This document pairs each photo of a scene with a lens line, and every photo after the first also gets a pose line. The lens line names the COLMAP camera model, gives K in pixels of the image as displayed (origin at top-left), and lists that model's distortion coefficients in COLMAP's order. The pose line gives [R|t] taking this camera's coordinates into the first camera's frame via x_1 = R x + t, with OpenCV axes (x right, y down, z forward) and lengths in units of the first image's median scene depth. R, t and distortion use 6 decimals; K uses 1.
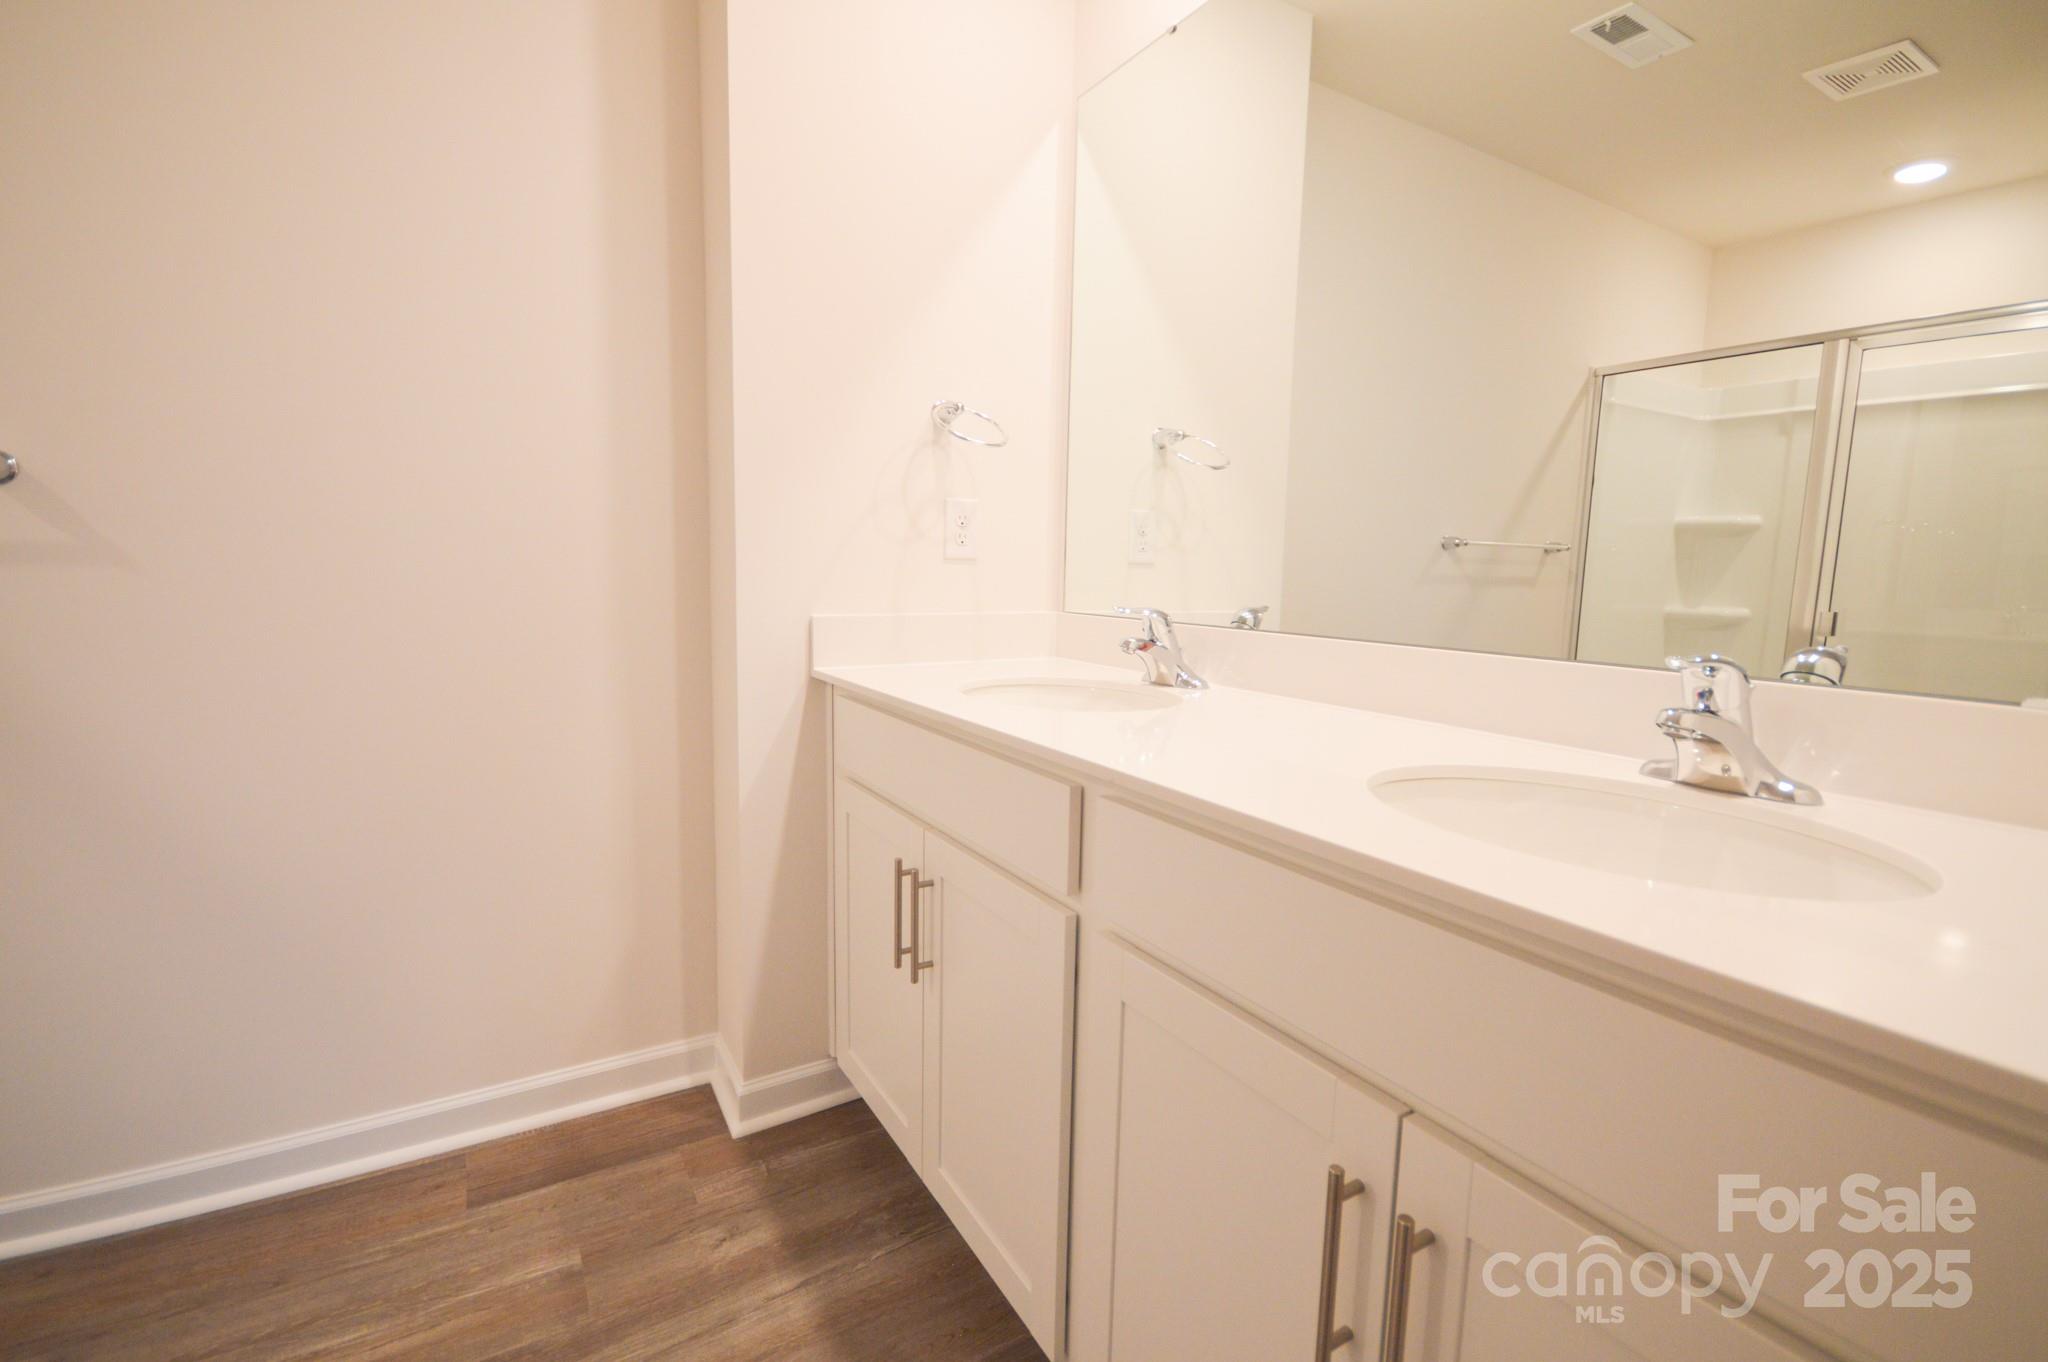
lens RADIAL K [[910.5, 0, 1022.0], [0, 910.5, 674.7], [0, 0, 1]] dist [0.013214, -0.010132]
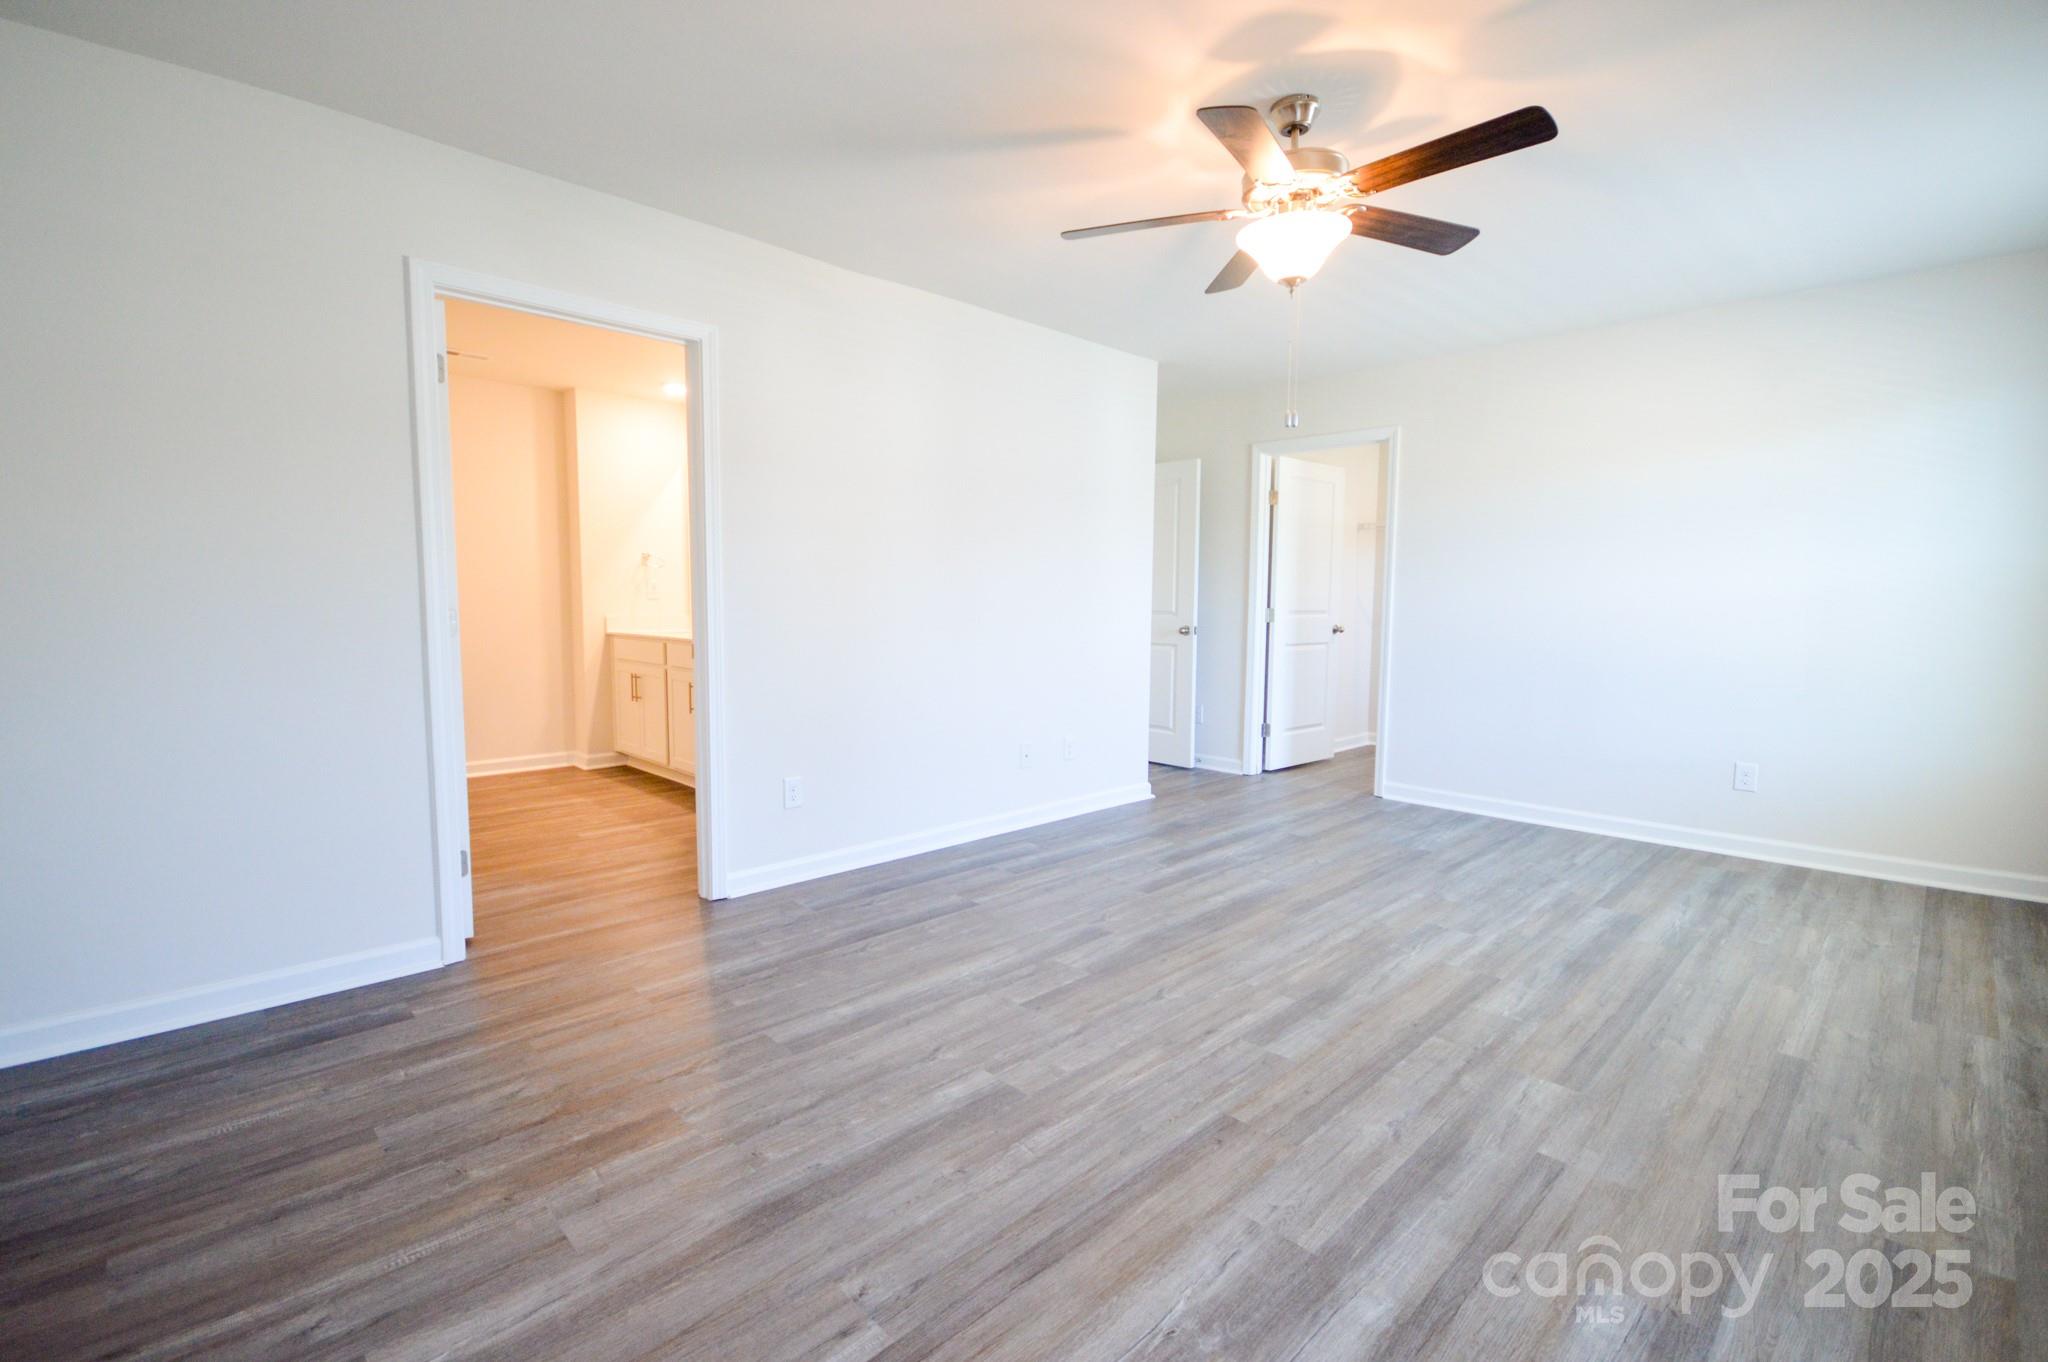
lens RADIAL K [[910.5, 0, 1023.5], [0, 910.5, 676.5], [0, 0, 1]] dist [0.013214, -0.010132]
pose [[0.975442, -0.033823, 0.217644, 0.525986], [0.042073, 0.998557, -0.033385, 0.334894], [-0.216200, 0.041722, 0.975457, -2.577973]]
